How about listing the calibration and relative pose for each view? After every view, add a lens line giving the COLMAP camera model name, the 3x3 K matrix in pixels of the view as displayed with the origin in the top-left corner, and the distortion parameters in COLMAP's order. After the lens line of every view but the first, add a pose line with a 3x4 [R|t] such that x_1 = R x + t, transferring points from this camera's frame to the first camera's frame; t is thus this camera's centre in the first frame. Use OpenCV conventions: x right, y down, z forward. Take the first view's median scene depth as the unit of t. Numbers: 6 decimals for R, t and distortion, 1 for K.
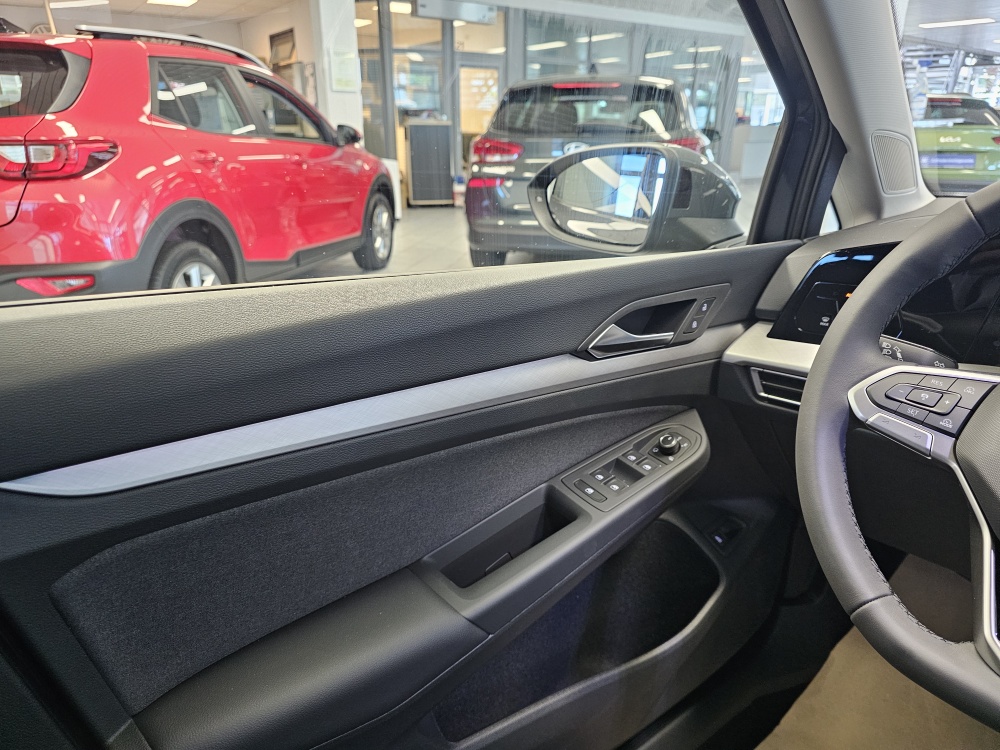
lens RADIAL K [[690.4, 0, 502.2], [0, 690.4, 376.5], [0, 0, 1]] dist [0.042125, -0.049397]
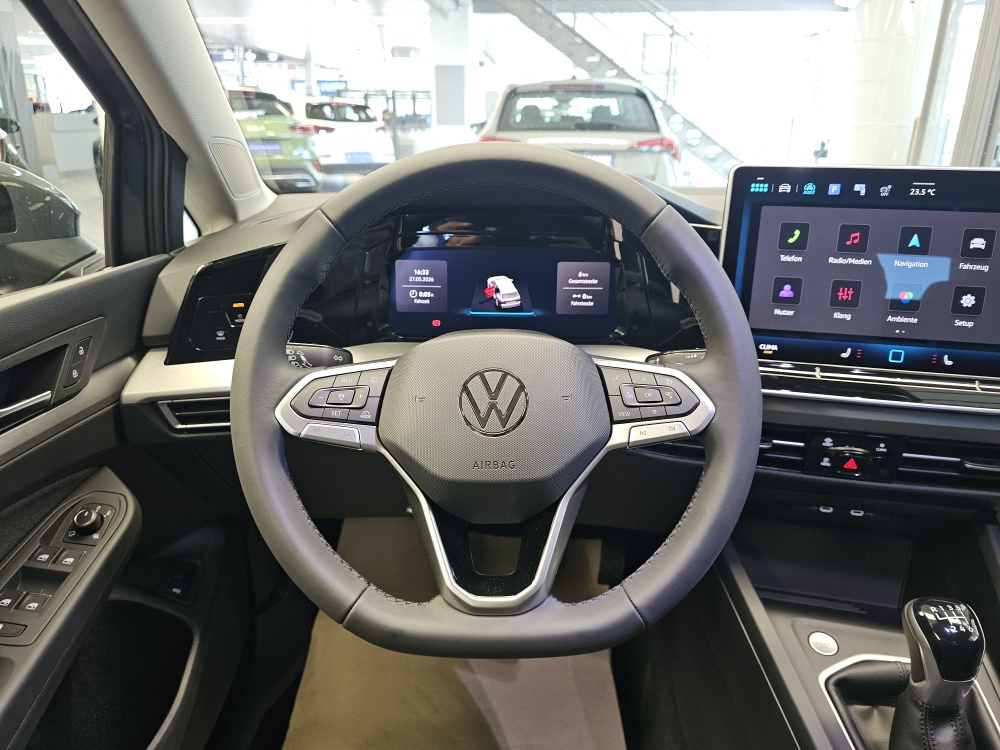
lens RADIAL K [[690.4, 0, 490.4], [0, 690.4, 366.2], [0, 0, 1]] dist [0.042125, -0.049397]
pose [[0.652251, -0.256510, 0.713282, 0.010473], [0.254411, 0.960499, 0.112771, -0.049780], [-0.714034, 0.107912, 0.691745, 0.068864]]
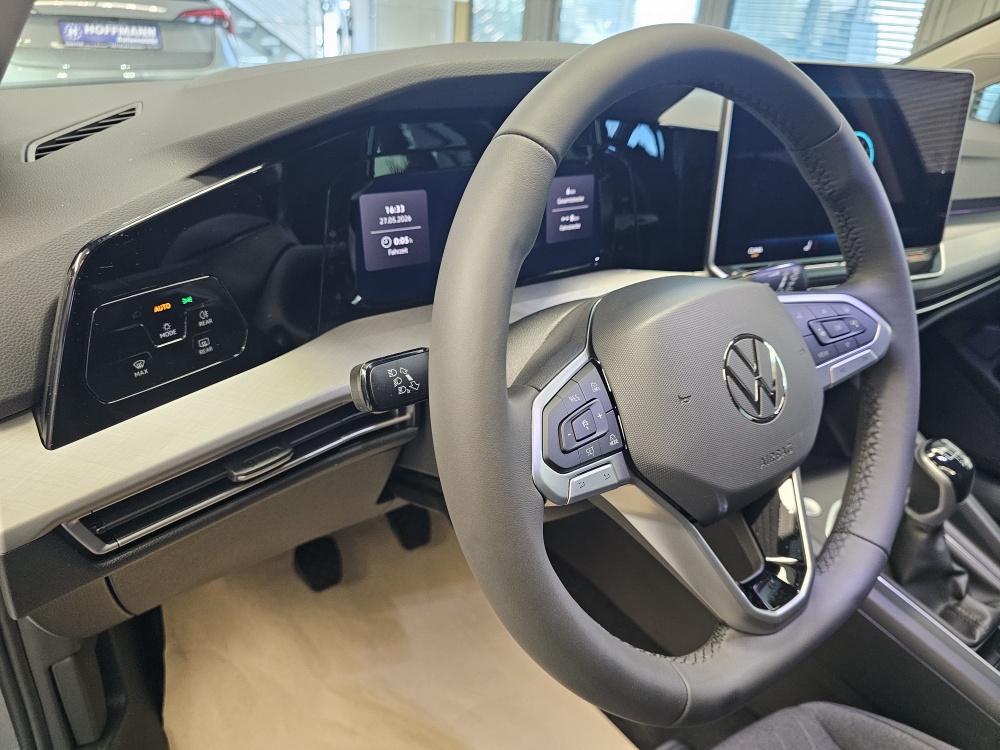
lens RADIAL K [[690.4, 0, 496.0], [0, 690.4, 377.2], [0, 0, 1]] dist [0.042125, -0.049397]
pose [[0.055481, -0.467033, 0.882497, 0.011248], [0.274316, 0.856977, 0.436282, -0.218875], [-0.960038, 0.217878, 0.175660, 0.621247]]
